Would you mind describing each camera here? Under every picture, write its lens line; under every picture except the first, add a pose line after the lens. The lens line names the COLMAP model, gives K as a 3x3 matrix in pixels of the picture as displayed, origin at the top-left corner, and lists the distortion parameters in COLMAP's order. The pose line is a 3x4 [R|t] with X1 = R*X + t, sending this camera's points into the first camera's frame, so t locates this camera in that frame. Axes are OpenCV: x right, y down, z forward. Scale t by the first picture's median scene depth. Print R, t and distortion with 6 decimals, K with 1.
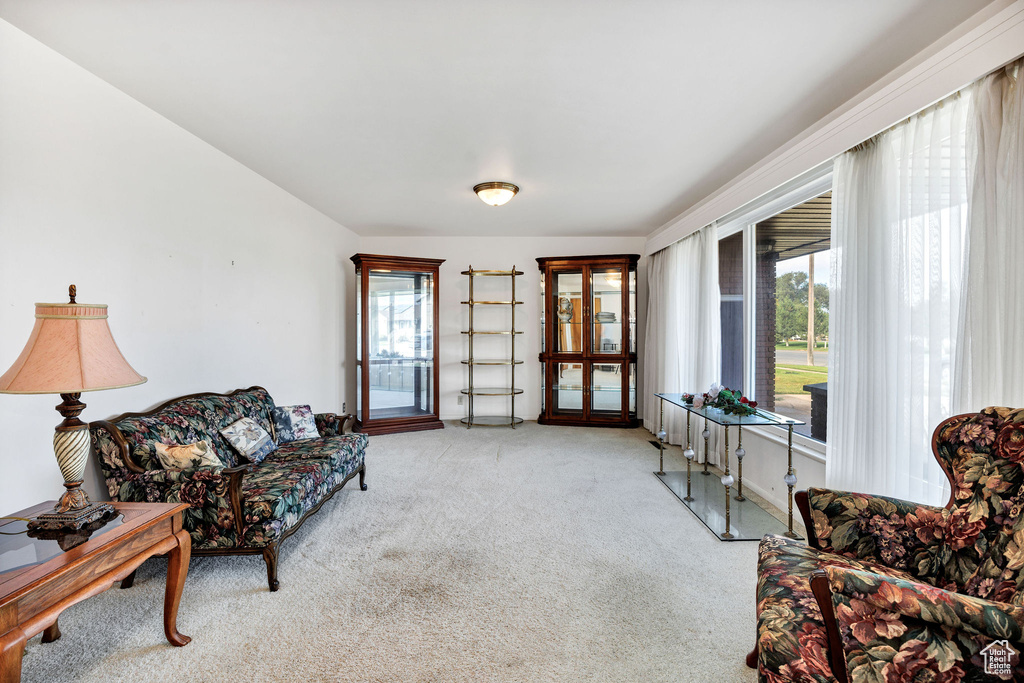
lens RADIAL K [[491.1, 0, 510.5], [0, 491.1, 328.9], [0, 0, 1]] dist [-0.019633, 0.000941]
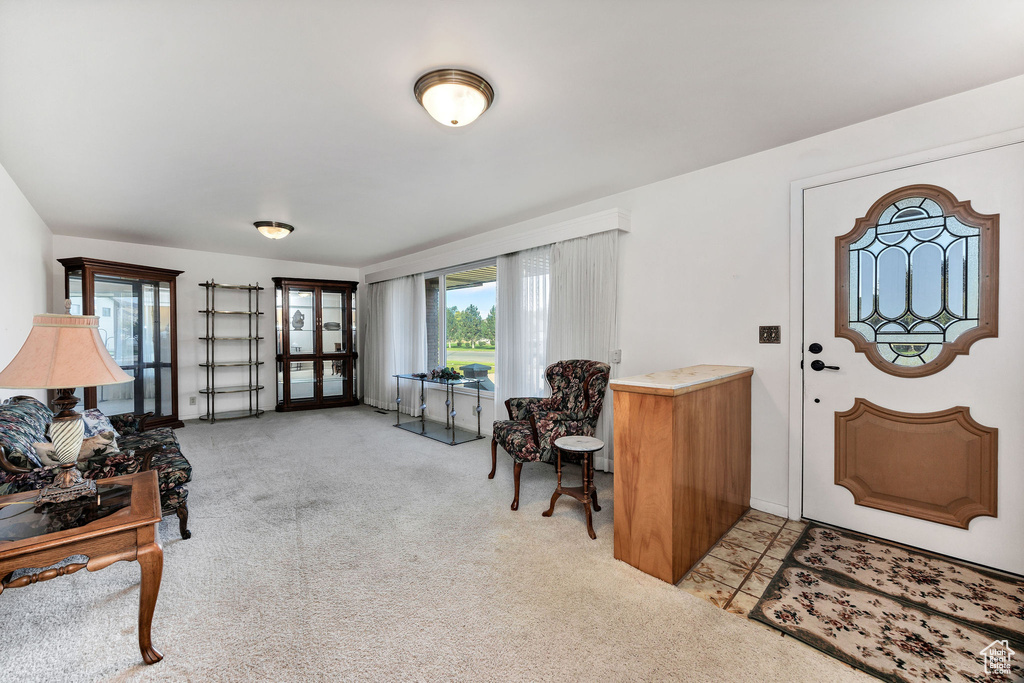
lens RADIAL K [[398.8, 0, 512.1], [0, 398.8, 327.9], [0, 0, 1]] dist [-0.000700, 0.000012]
pose [[0.716471, 0.010694, 0.697535, -0.406116], [0.002726, 0.999832, -0.018129, 0.001448], [-0.697612, 0.014890, 0.716321, -0.241243]]
